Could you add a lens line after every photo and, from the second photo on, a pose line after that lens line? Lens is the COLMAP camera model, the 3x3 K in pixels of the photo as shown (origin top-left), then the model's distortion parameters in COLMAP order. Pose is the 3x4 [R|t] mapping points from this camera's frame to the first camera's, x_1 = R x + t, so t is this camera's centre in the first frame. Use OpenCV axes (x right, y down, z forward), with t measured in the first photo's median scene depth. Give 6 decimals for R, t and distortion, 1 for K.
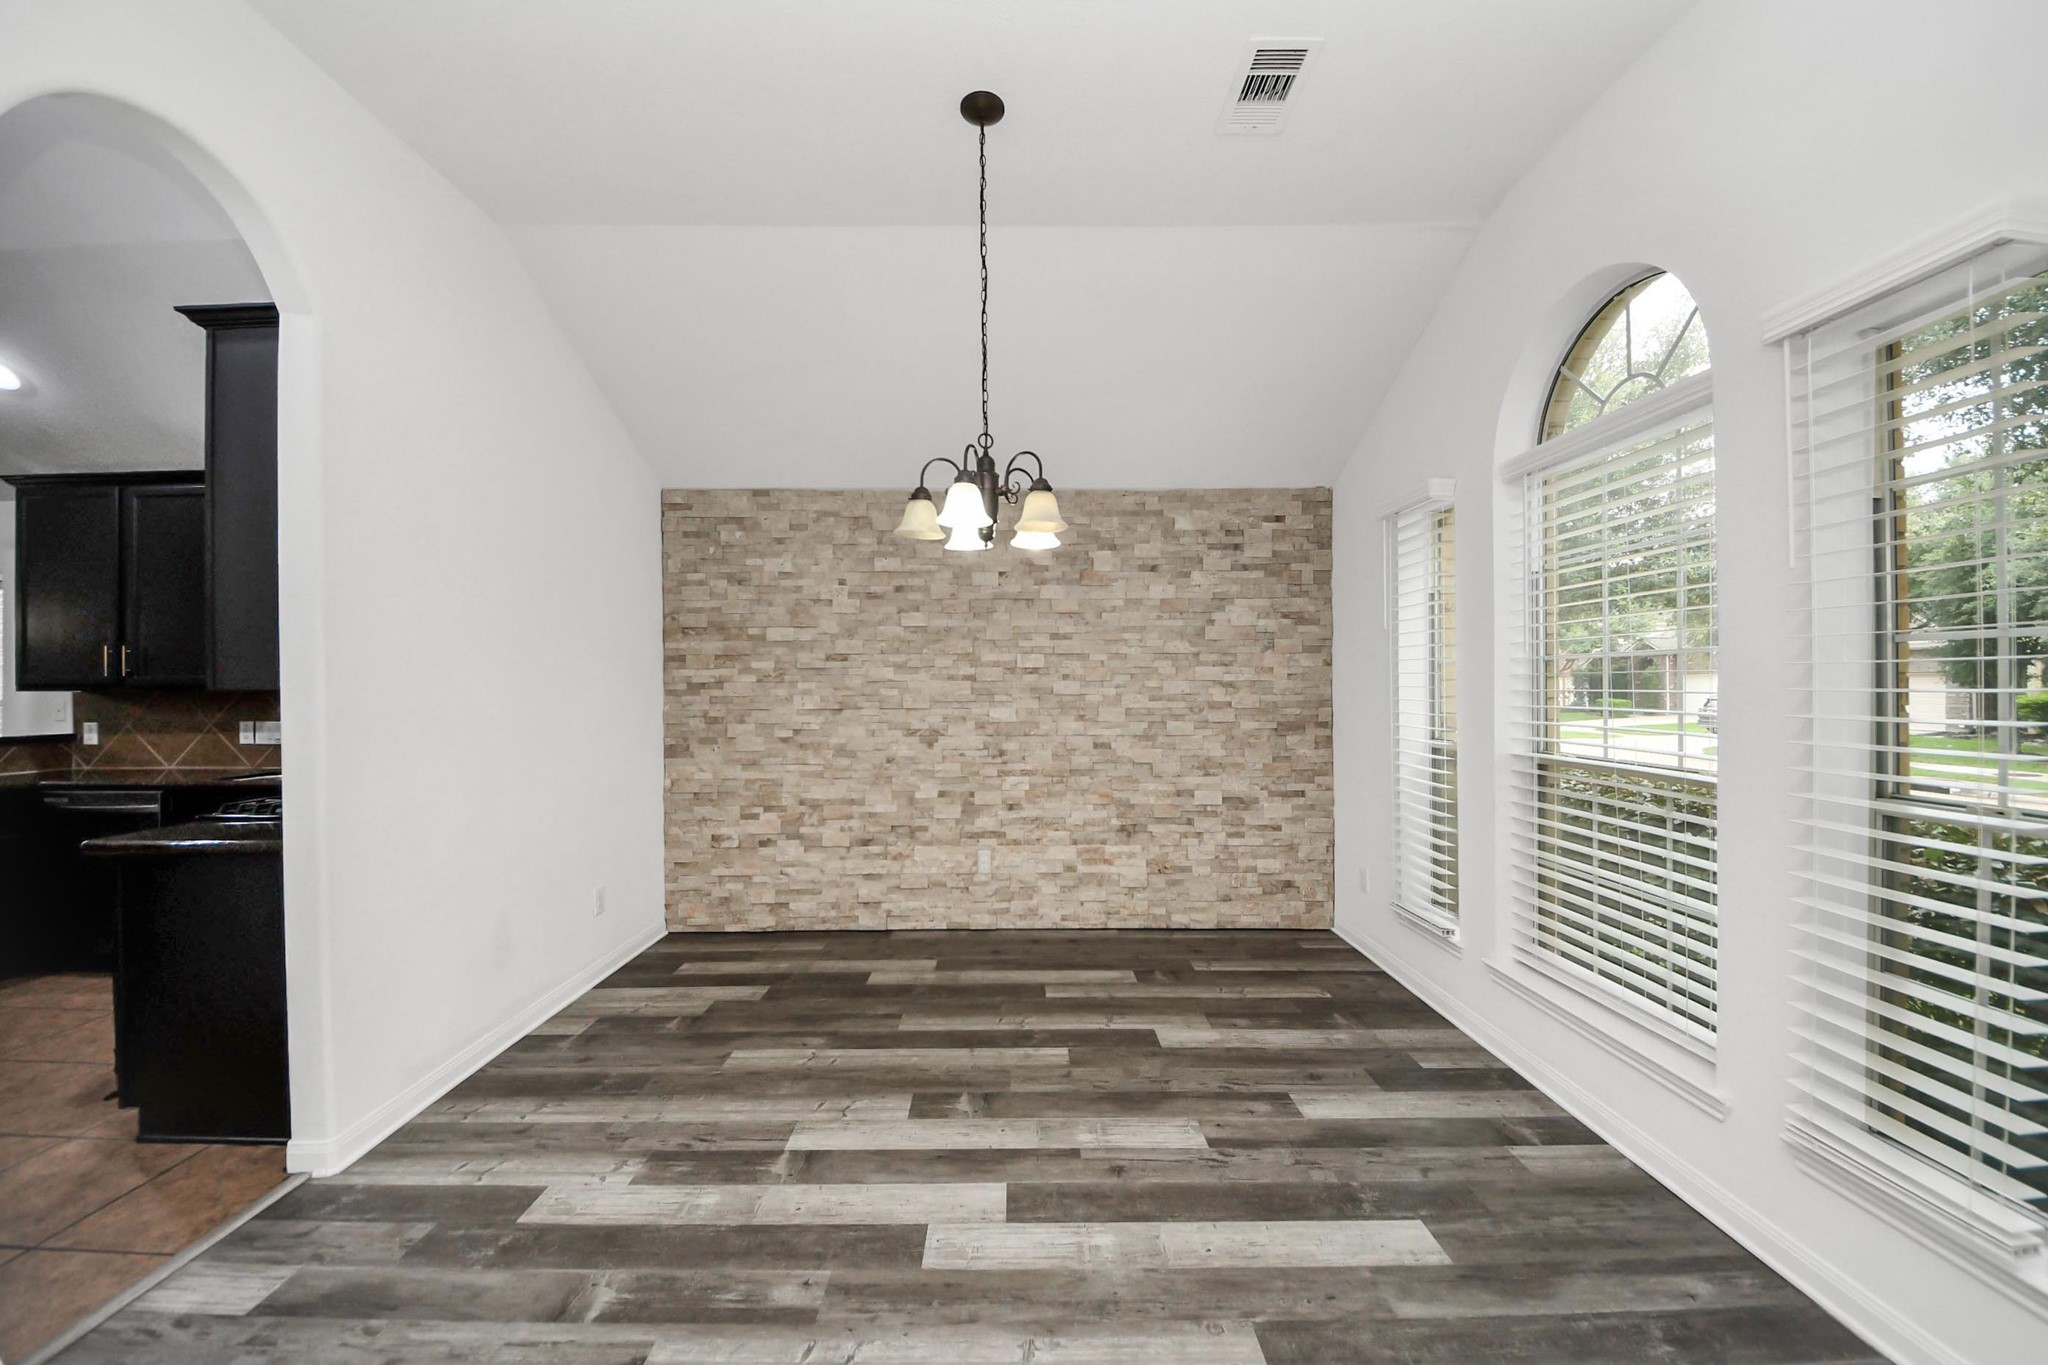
lens RADIAL K [[740.2, 0, 982.2], [0, 740.2, 678.6], [0, 0, 1]] dist [0.007144, -0.008248]
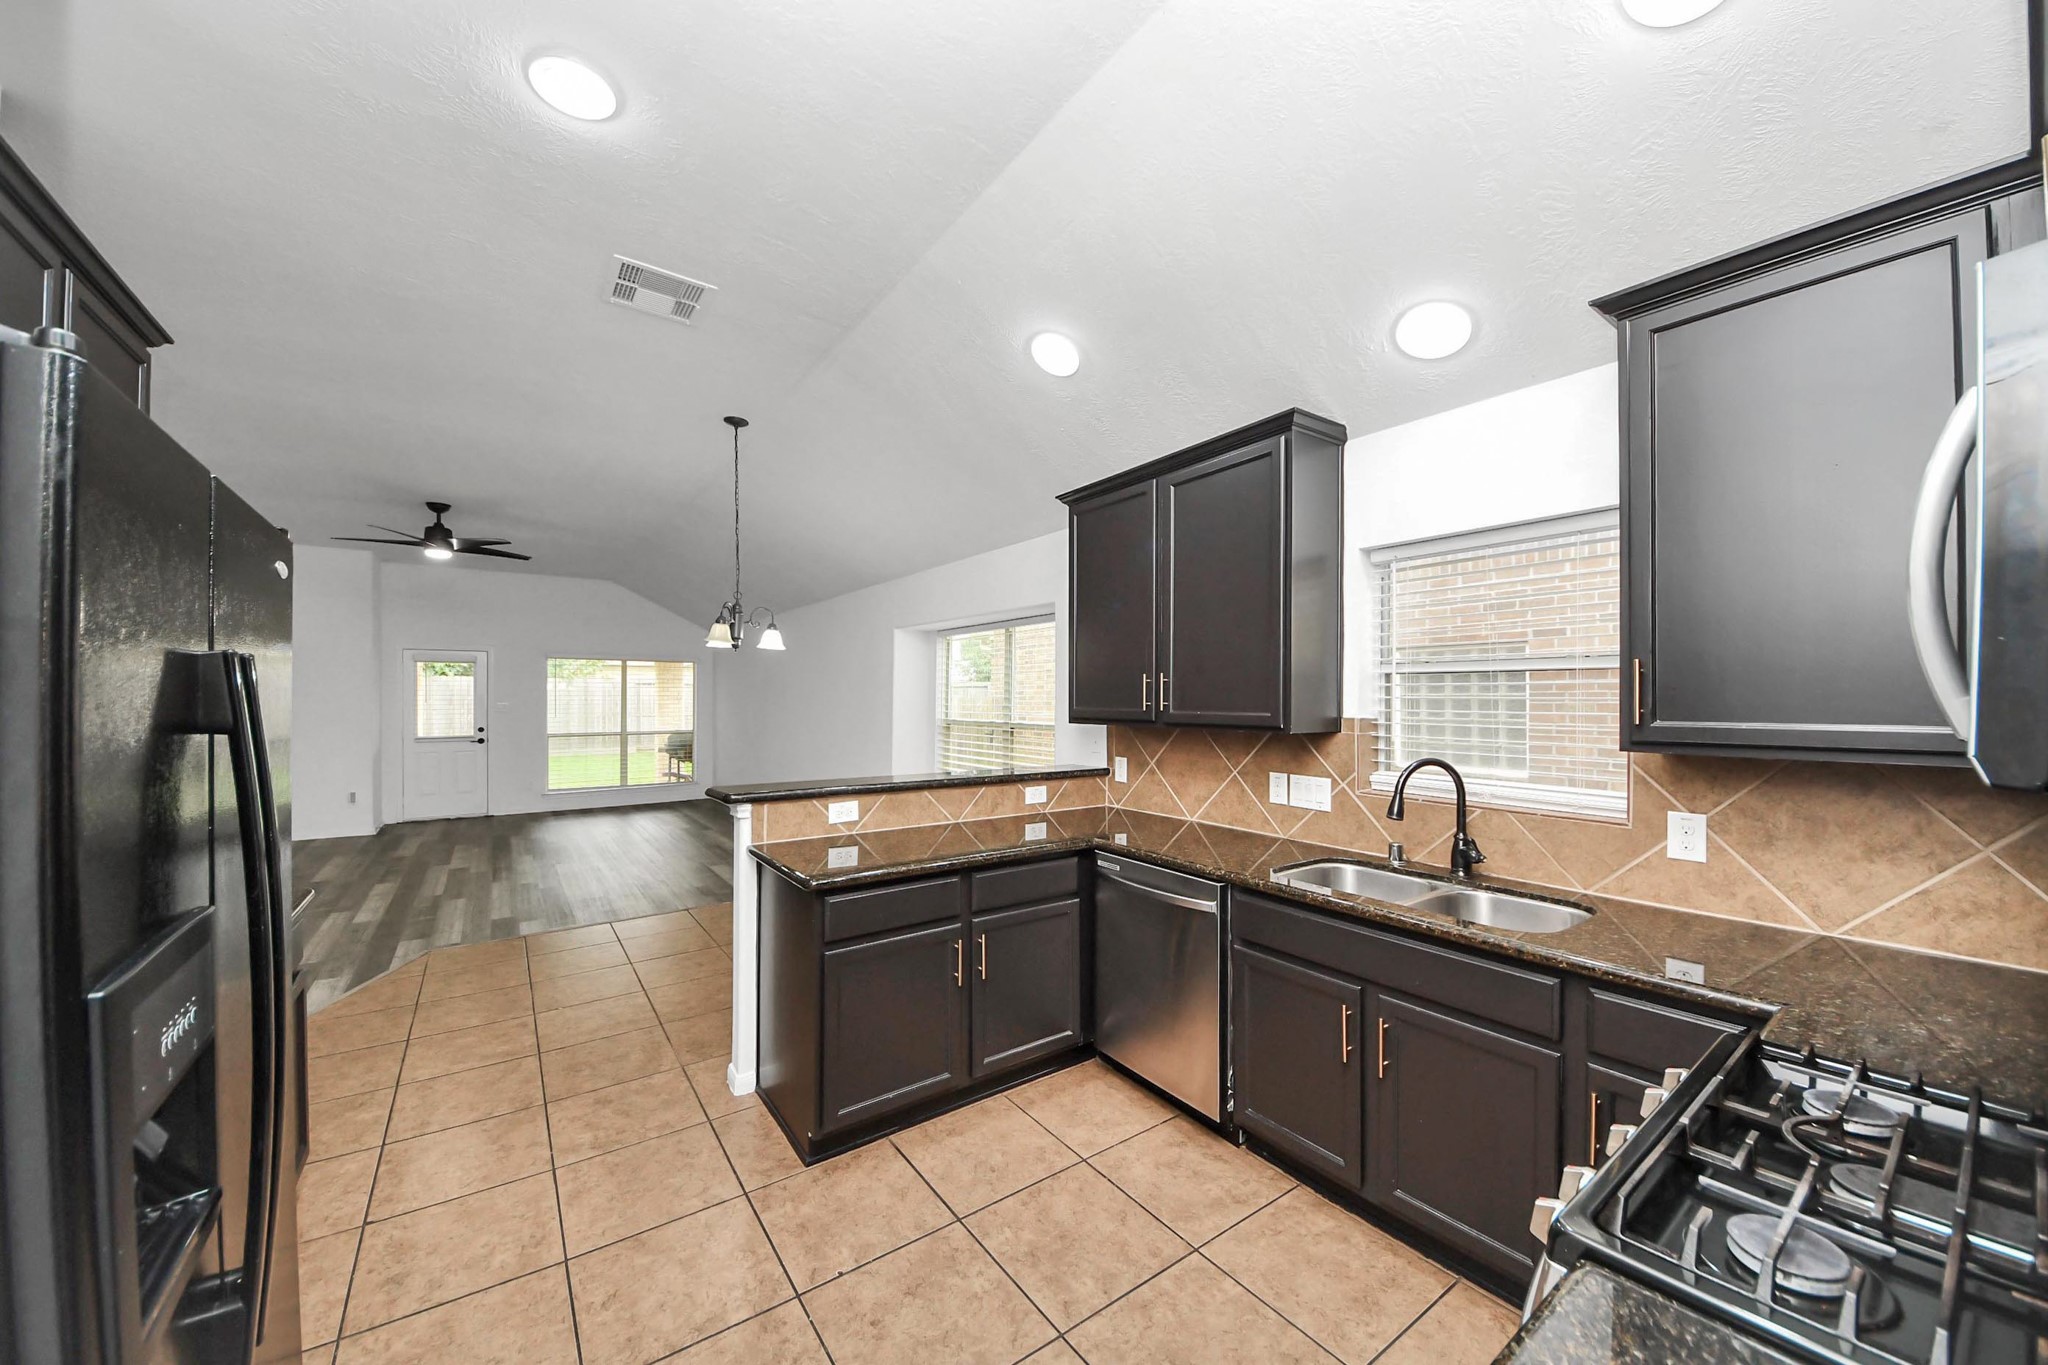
lens RADIAL K [[740.2, 0, 1003.7], [0, 740.2, 692.0], [0, 0, 1]] dist [0.007144, -0.008248]
pose [[0.562545, -0.000153, -0.826767, -0.570338], [0.008651, 0.999946, 0.005702, -0.027650], [0.826722, -0.010360, 0.562516, 0.391518]]
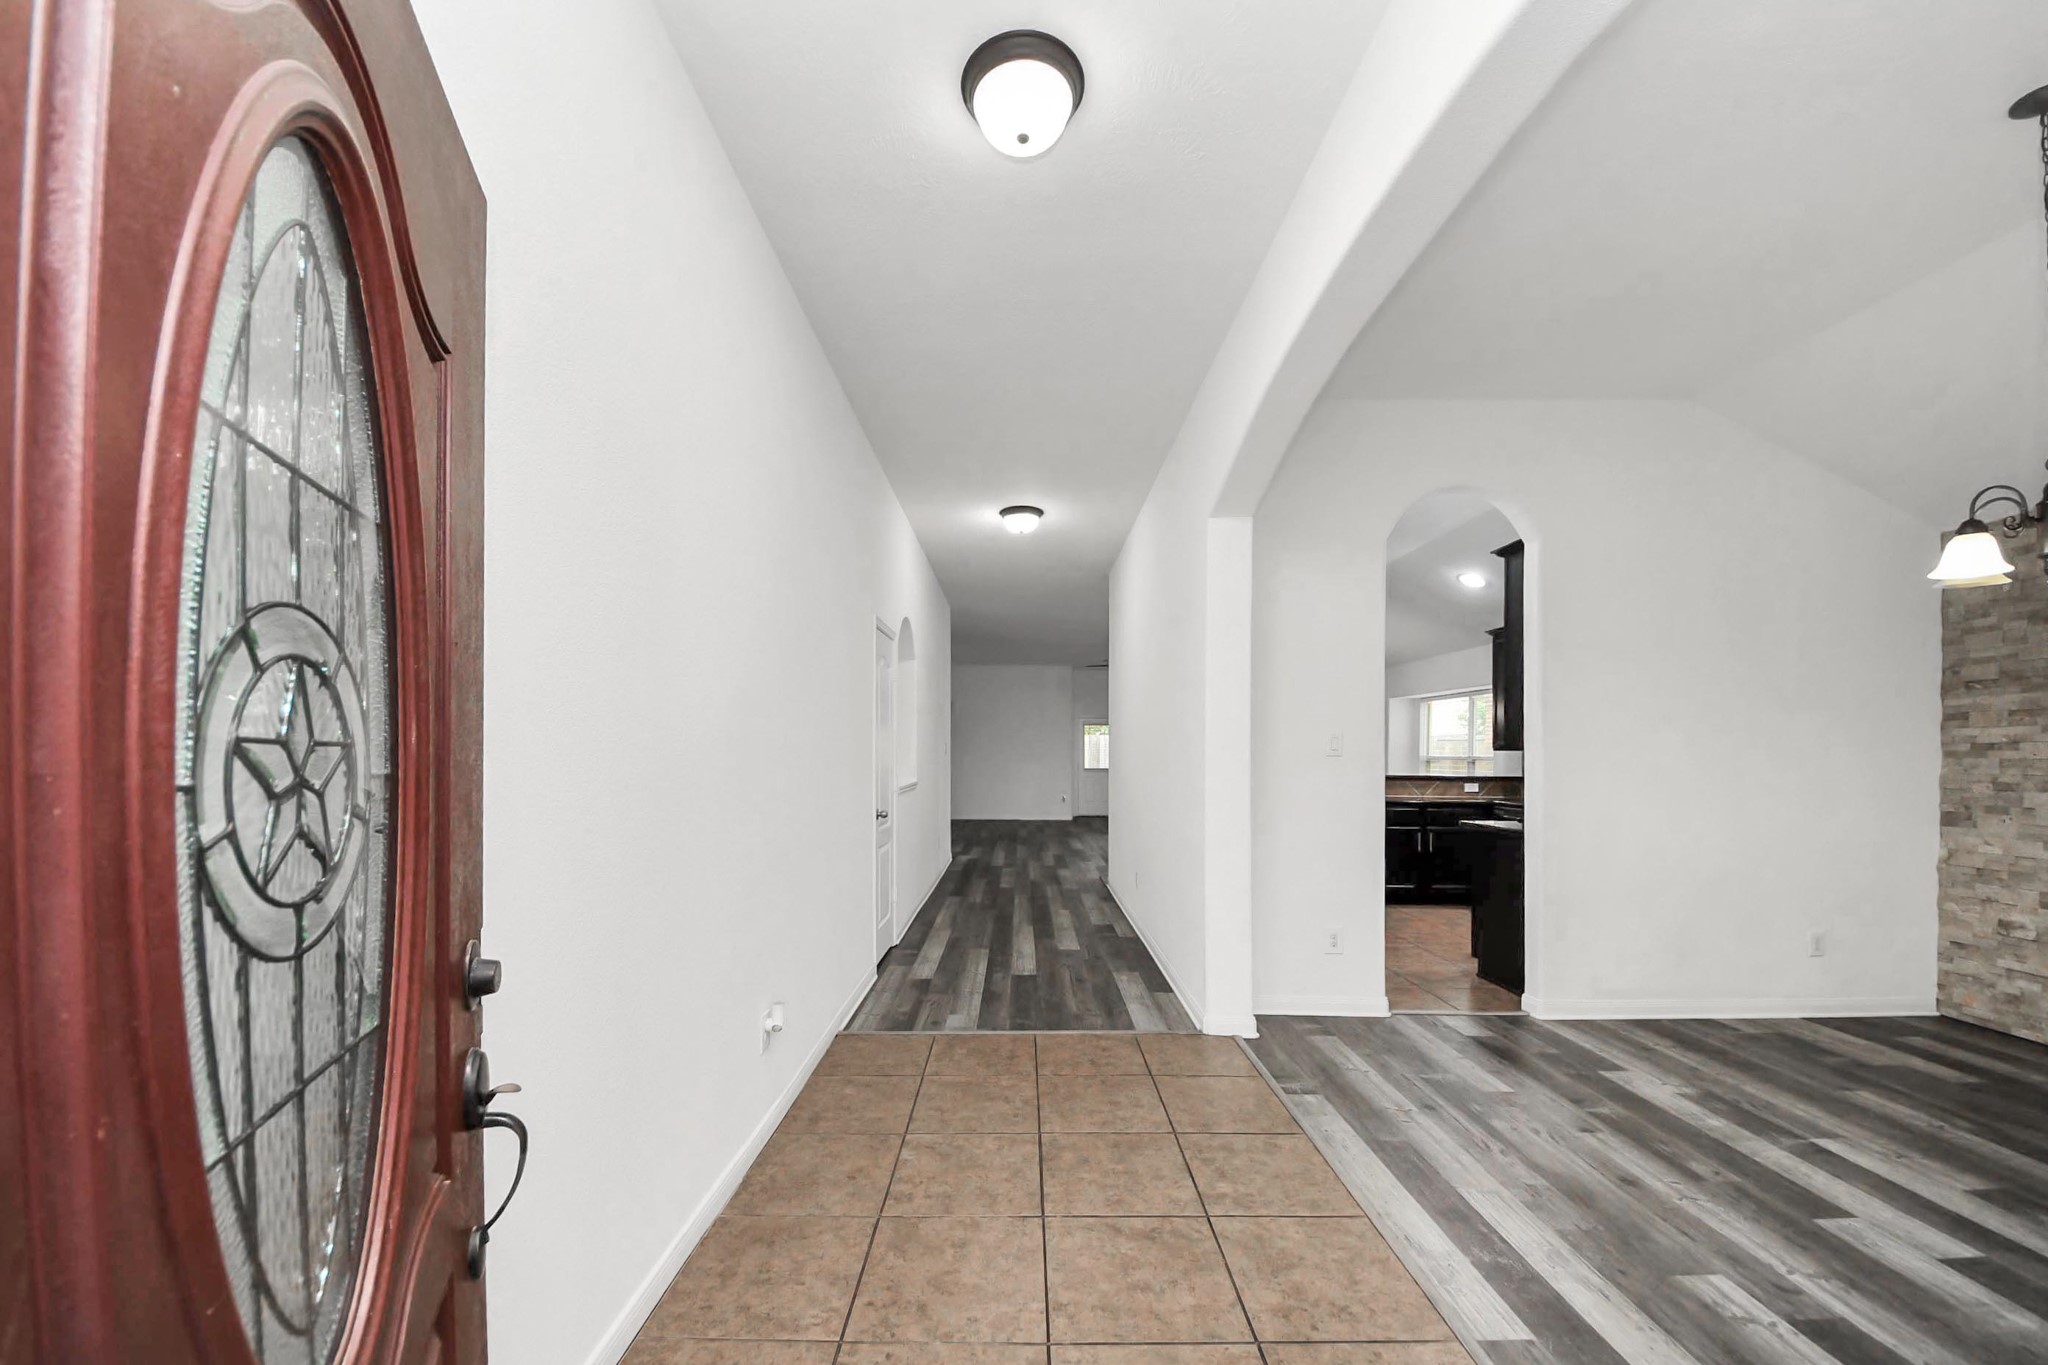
lens RADIAL K [[740.2, 0, 1005.5], [0, 740.2, 751.6], [0, 0, 1]] dist [0.007144, -0.008248]
pose [[-0.031563, 0.002978, -0.999497, 0.524033], [0.008922, 0.999957, 0.002698, 0.003123], [0.999462, -0.008832, -0.031588, -0.129084]]
